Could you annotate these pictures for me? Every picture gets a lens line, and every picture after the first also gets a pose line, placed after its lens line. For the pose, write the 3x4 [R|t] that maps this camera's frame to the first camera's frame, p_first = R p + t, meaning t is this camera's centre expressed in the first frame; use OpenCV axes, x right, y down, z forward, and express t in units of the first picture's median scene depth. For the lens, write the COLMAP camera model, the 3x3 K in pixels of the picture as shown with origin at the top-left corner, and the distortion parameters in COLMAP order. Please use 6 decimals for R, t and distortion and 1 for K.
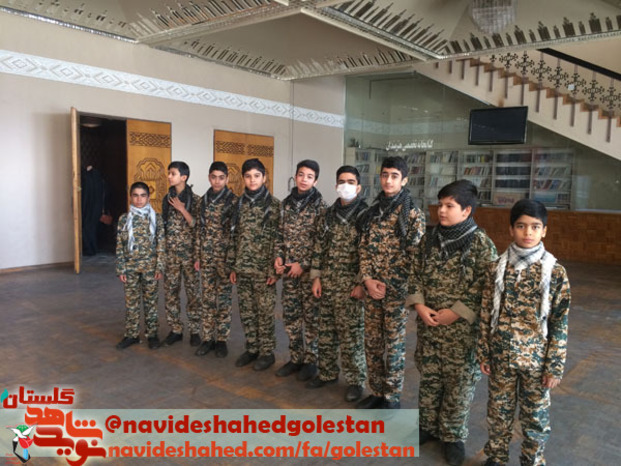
lens RADIAL K [[530.0, 0, 310.5], [0, 530.0, 233.0], [0, 0, 1]] dist [0.109502, -0.165580]
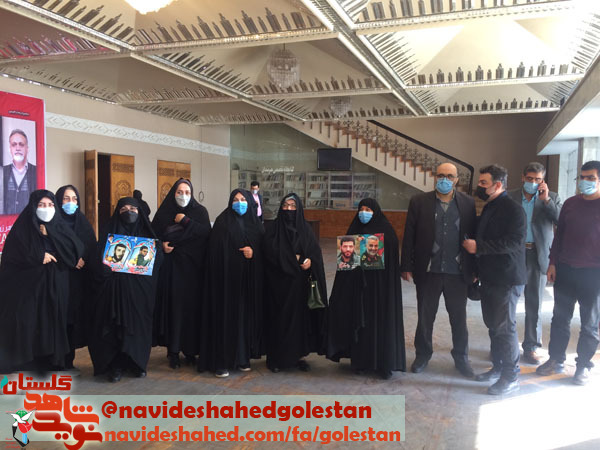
lens RADIAL K [[512.0, 0, 300.0], [0, 512.0, 225.0], [0, 0, 1]] dist [0.109502, -0.165580]
pose [[0.947318, -0.030330, 0.318856, -0.249439], [0.041280, 0.998765, -0.027641, 0.036608], [-0.317624, 0.039347, 0.947400, -0.424567]]
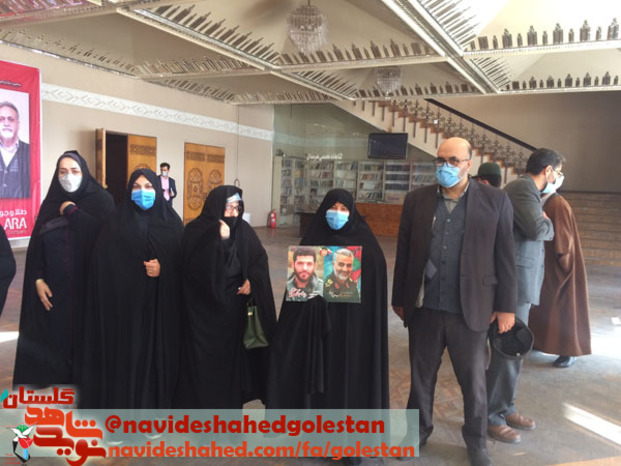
lens RADIAL K [[530.0, 0, 310.5], [0, 530.0, 233.0], [0, 0, 1]] dist [0.109502, -0.165580]
pose [[0.977997, -0.004628, 0.208569, -0.143172], [0.004658, 0.999989, 0.000348, 0.027996], [-0.208569, 0.000631, 0.978008, -0.324718]]
